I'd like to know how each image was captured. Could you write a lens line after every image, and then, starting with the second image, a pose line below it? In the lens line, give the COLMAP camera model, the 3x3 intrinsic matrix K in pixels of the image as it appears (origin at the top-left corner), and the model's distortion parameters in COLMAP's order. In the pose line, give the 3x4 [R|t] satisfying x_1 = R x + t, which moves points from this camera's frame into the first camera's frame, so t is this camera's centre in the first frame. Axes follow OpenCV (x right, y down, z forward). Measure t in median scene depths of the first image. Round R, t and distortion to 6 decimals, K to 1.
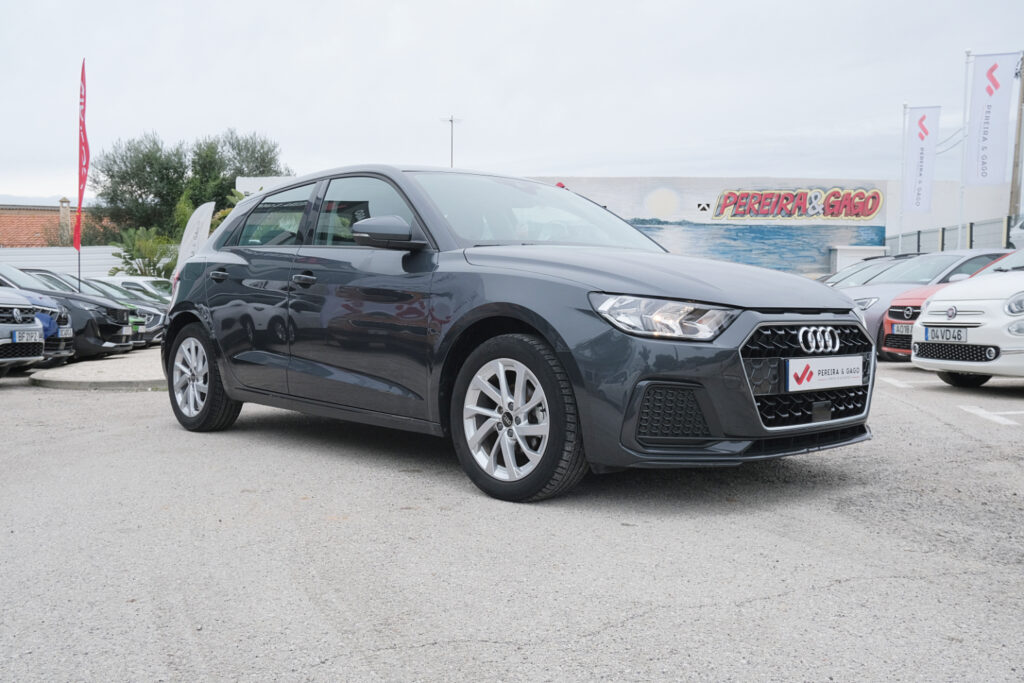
lens RADIAL K [[1007.1, 0, 512.1], [0, 1007.1, 337.9], [0, 0, 1]] dist [-0.009057, 0.000000]
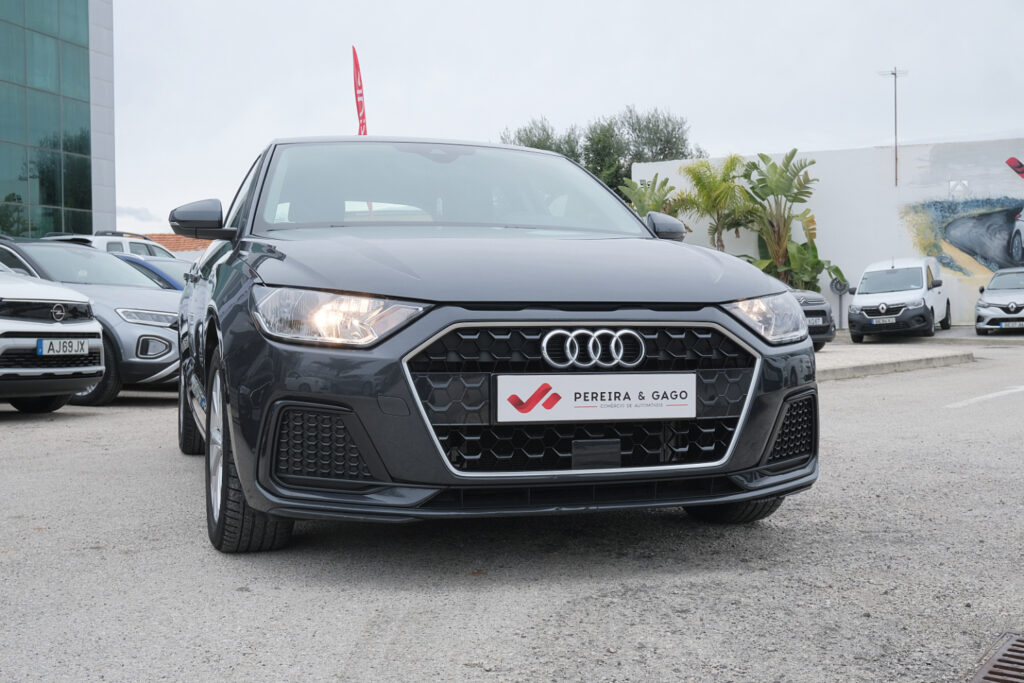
lens RADIAL K [[1233.6, 0, 512.0], [0, 1233.6, 343.1], [0, 0, 1]] dist [-0.056363, 0.000000]
pose [[0.896724, 0.001435, -0.442588, 0.638452], [-0.006214, 0.999937, -0.009348, 0.006661], [0.442547, 0.011133, 0.896676, 0.233256]]
